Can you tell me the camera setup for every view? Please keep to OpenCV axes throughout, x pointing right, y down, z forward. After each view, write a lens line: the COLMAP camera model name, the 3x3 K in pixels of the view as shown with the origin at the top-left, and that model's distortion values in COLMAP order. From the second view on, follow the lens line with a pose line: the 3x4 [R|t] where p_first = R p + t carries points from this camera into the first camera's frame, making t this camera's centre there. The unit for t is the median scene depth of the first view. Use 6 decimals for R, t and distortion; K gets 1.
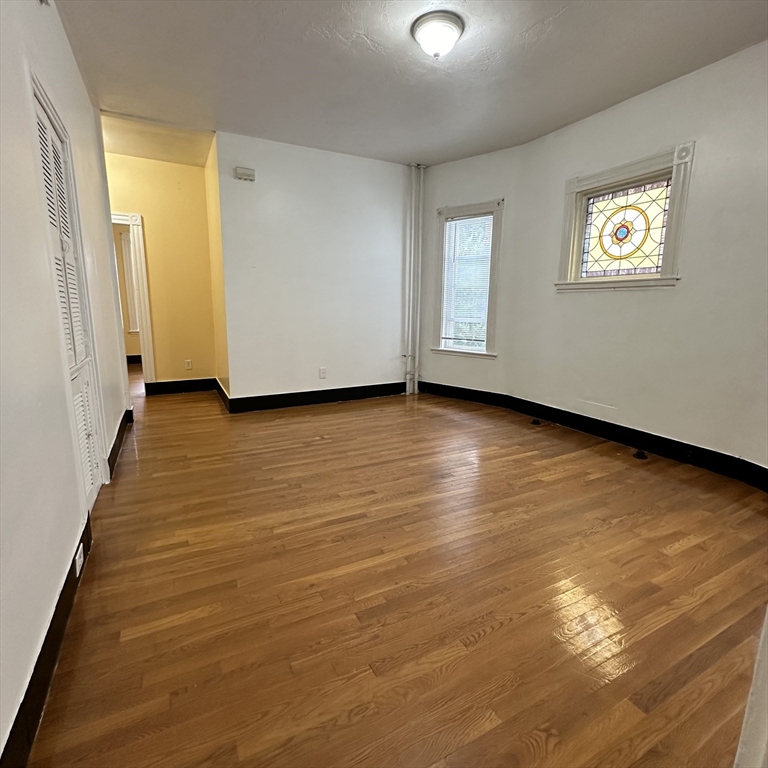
lens RADIAL K [[408.7, 0, 389.2], [0, 408.7, 388.1], [0, 0, 1]] dist [-0.000337, -0.003297]
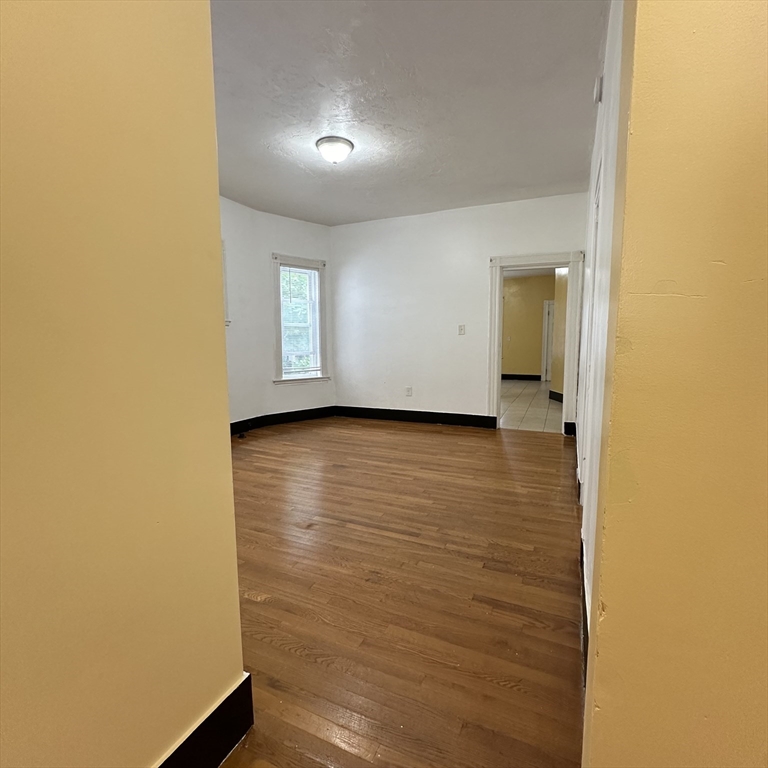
lens RADIAL K [[408.7, 0, 387.0], [0, 408.7, 380.8], [0, 0, 1]] dist [-0.000337, -0.003297]
pose [[-0.606053, -0.092704, 0.790004, -0.955086], [0.149215, 0.962303, 0.227394, -0.319771], [-0.781303, 0.255693, -0.569373, 1.511673]]
